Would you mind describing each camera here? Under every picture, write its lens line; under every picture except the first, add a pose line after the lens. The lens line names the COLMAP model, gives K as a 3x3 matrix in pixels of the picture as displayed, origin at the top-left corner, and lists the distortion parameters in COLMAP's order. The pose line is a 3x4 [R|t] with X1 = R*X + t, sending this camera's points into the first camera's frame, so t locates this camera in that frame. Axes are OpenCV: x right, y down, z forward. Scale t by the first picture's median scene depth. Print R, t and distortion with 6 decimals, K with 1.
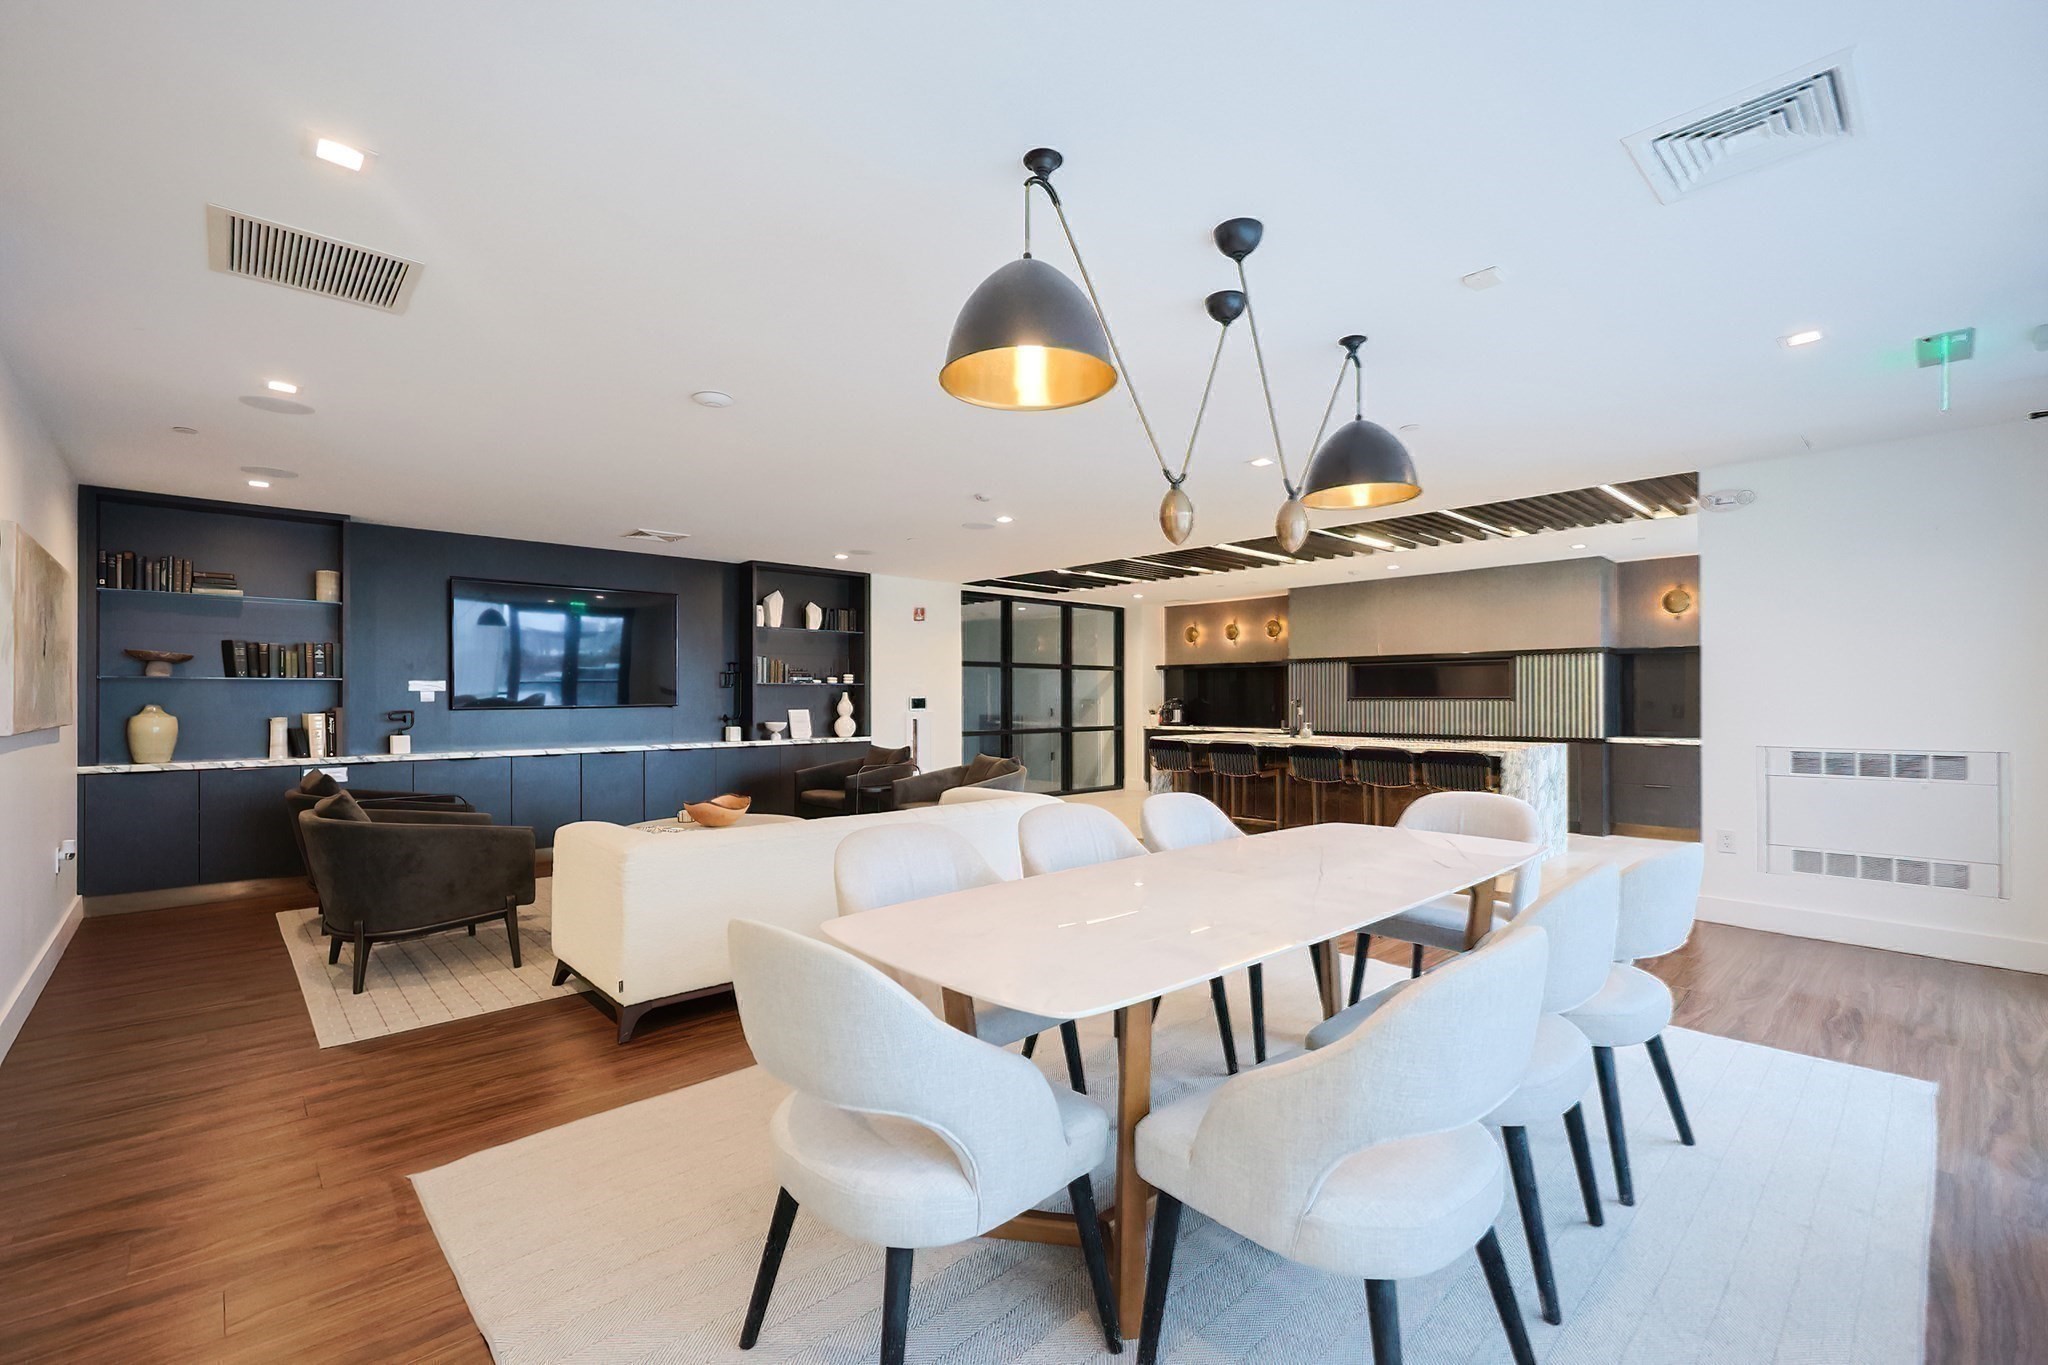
lens RADIAL K [[875.4, 0, 1018.7], [0, 875.4, 690.3], [0, 0, 1]] dist [-0.000186, 0.000169]
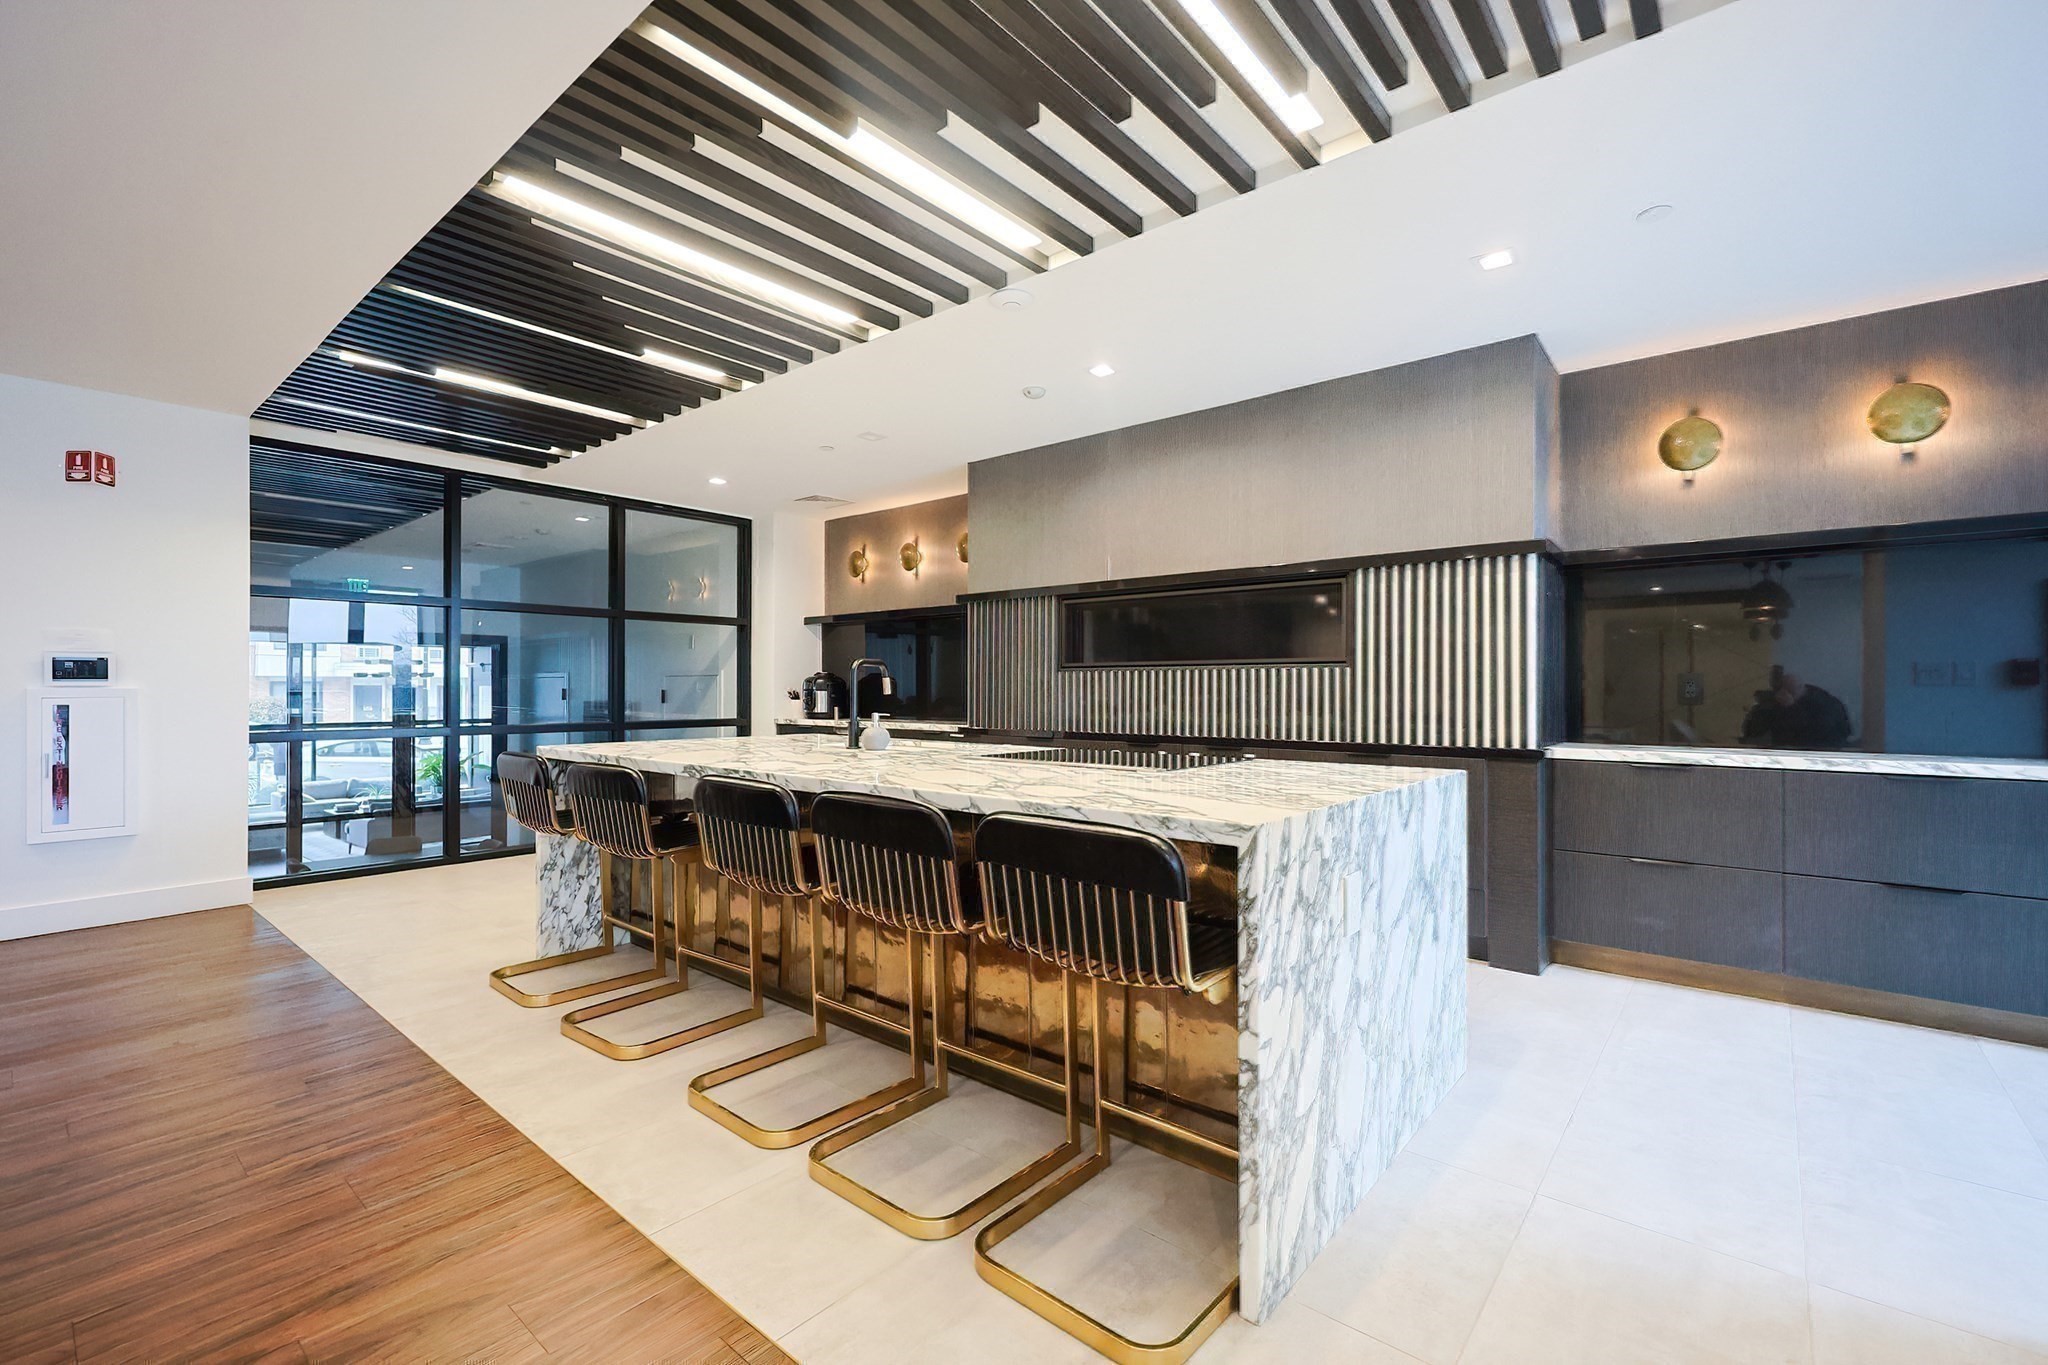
lens RADIAL K [[875.4, 0, 1028.8], [0, 875.4, 685.1], [0, 0, 1]] dist [-0.000186, 0.000169]
pose [[0.992739, 0.004242, 0.120211, 0.308327], [-0.004807, 0.999979, 0.004413, 0.018808], [-0.120190, -0.004959, 0.992739, 0.506611]]
